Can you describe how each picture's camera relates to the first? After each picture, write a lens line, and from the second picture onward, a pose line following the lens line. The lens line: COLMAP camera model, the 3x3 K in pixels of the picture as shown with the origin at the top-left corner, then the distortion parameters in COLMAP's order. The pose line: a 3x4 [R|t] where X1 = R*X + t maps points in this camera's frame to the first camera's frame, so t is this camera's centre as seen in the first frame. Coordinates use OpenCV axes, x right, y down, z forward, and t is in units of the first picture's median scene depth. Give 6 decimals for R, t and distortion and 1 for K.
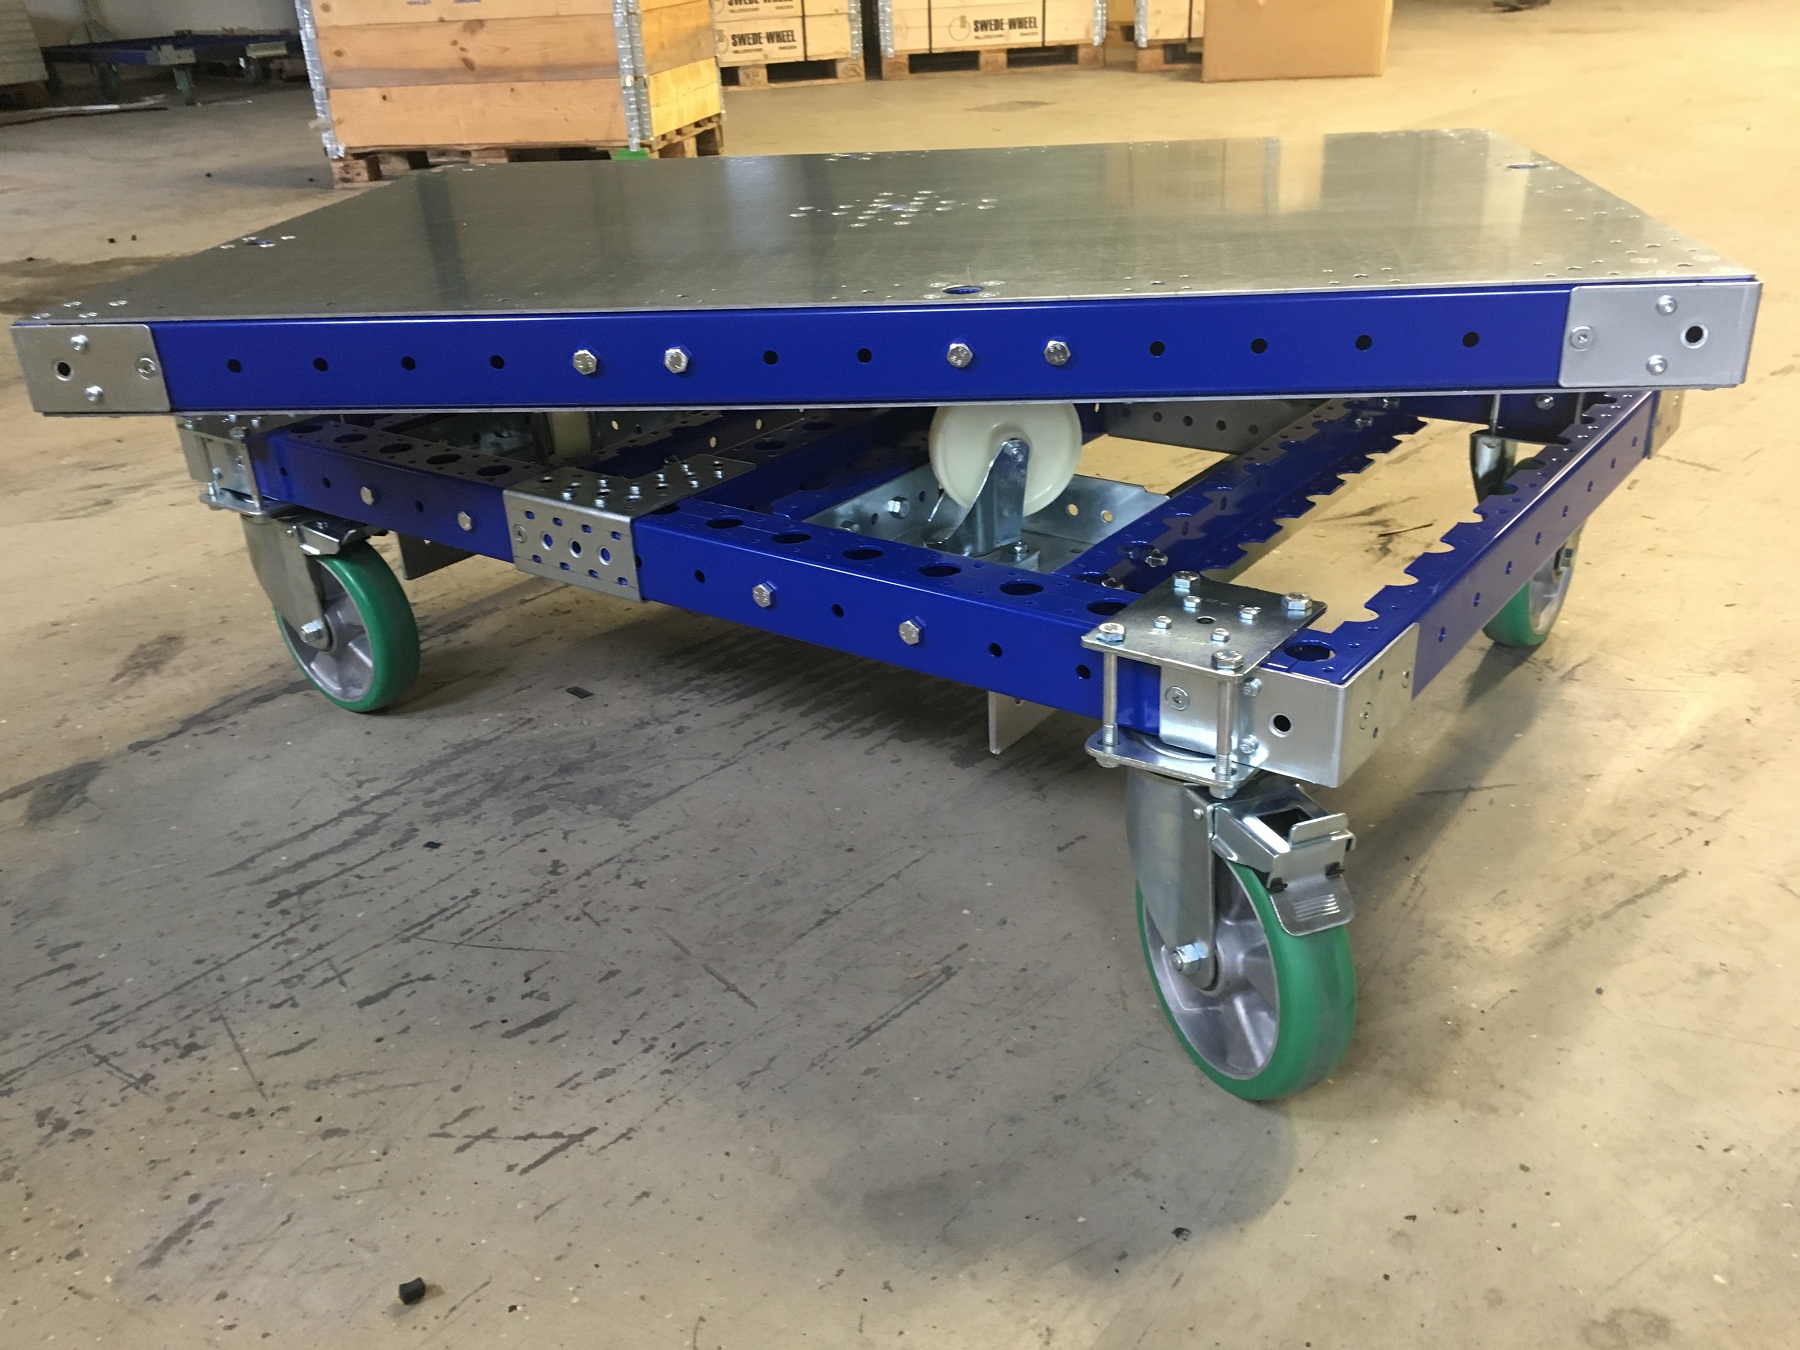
lens RADIAL K [[1534.6, 0, 896.2], [0, 1534.6, 672.5], [0, 0, 1]] dist [0.091069, -0.126637]
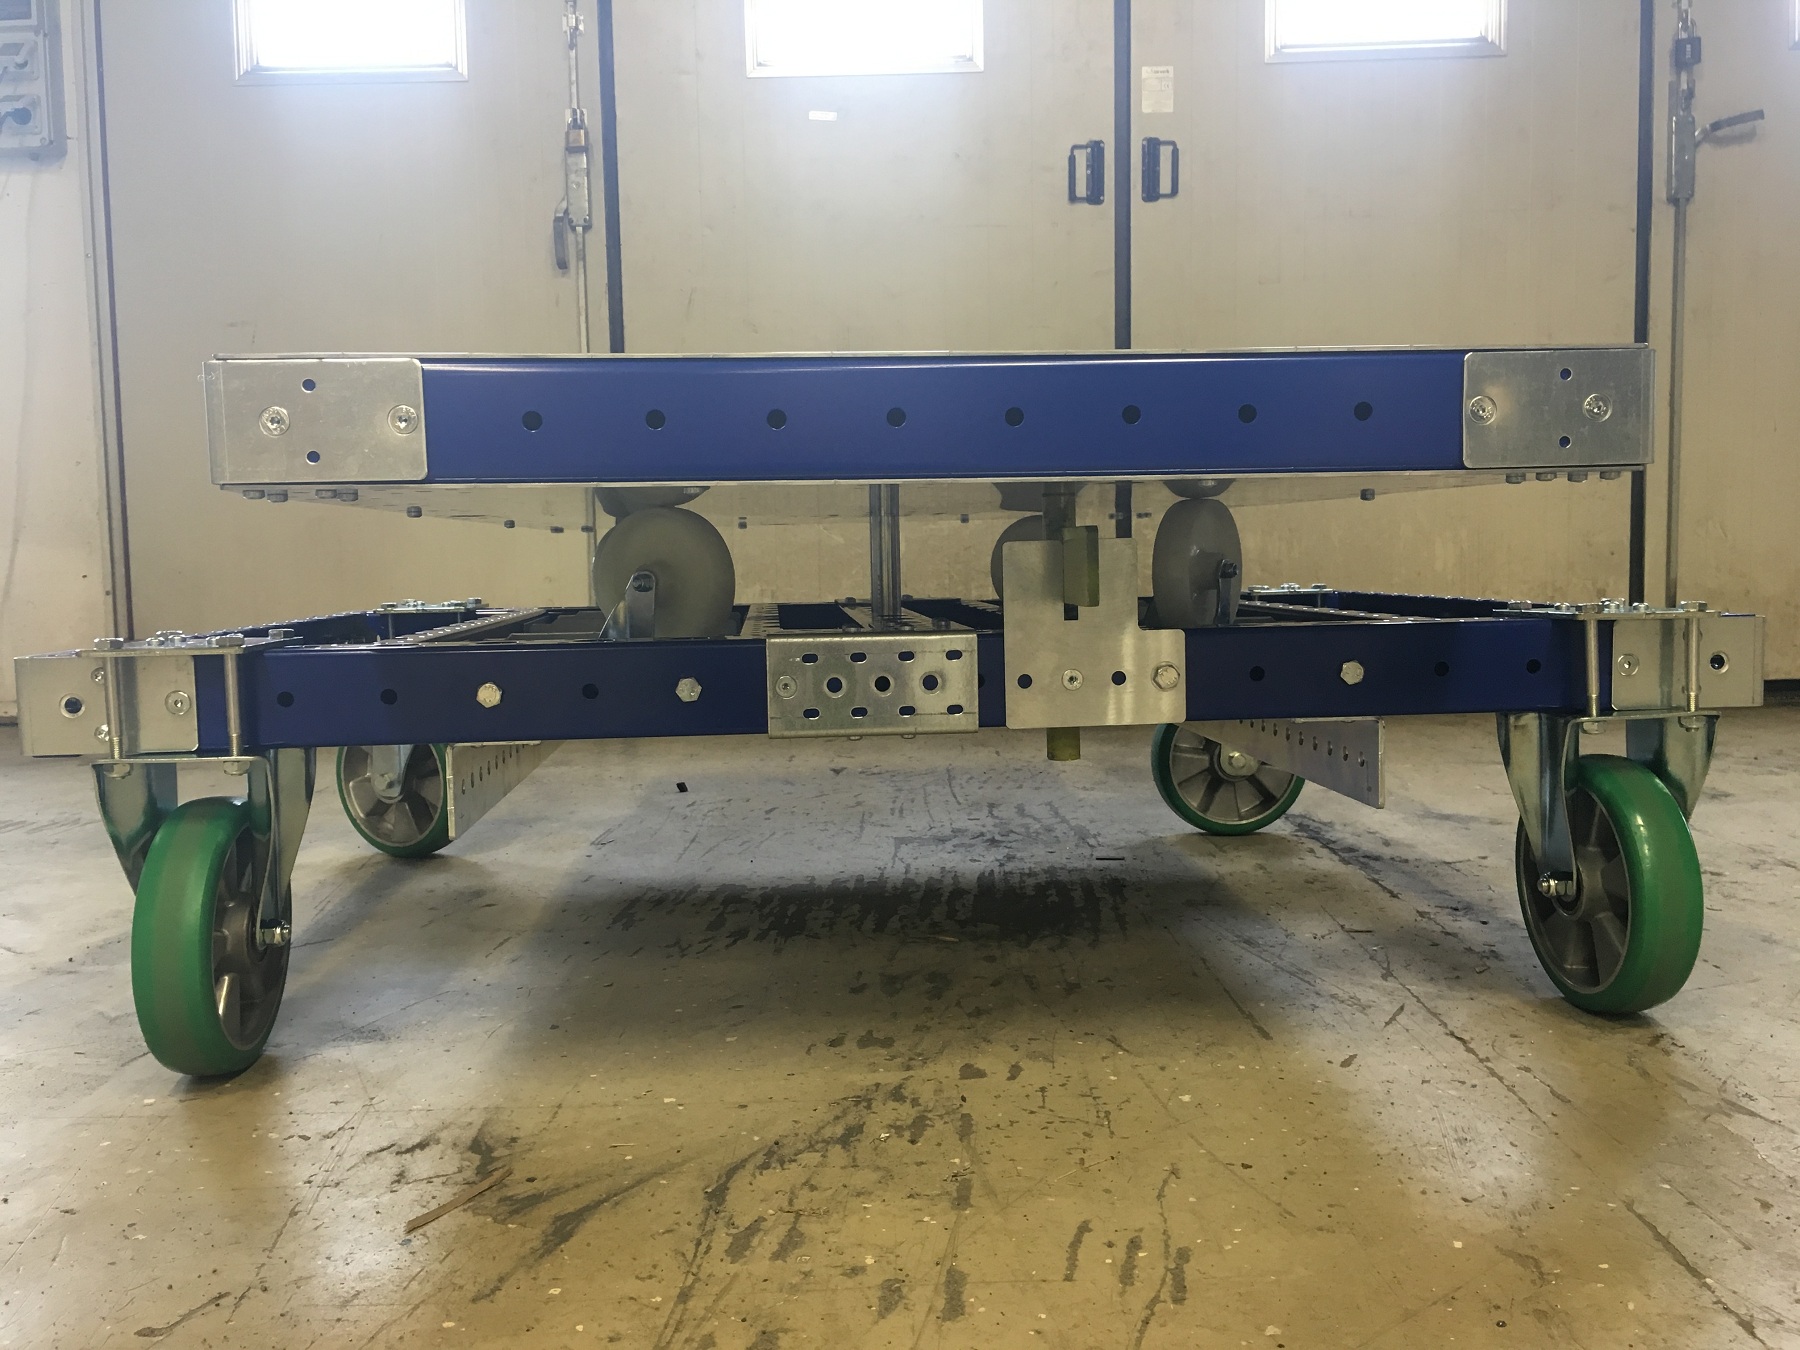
lens RADIAL K [[1534.6, 0, 900.3], [0, 1534.6, 674.0], [0, 0, 1]] dist [0.091069, -0.126637]
pose [[-0.747079, 0.117233, -0.654316, 0.816145], [-0.231391, 0.876902, 0.421309, -0.712026], [0.623162, 0.466154, -0.627988, 2.061878]]
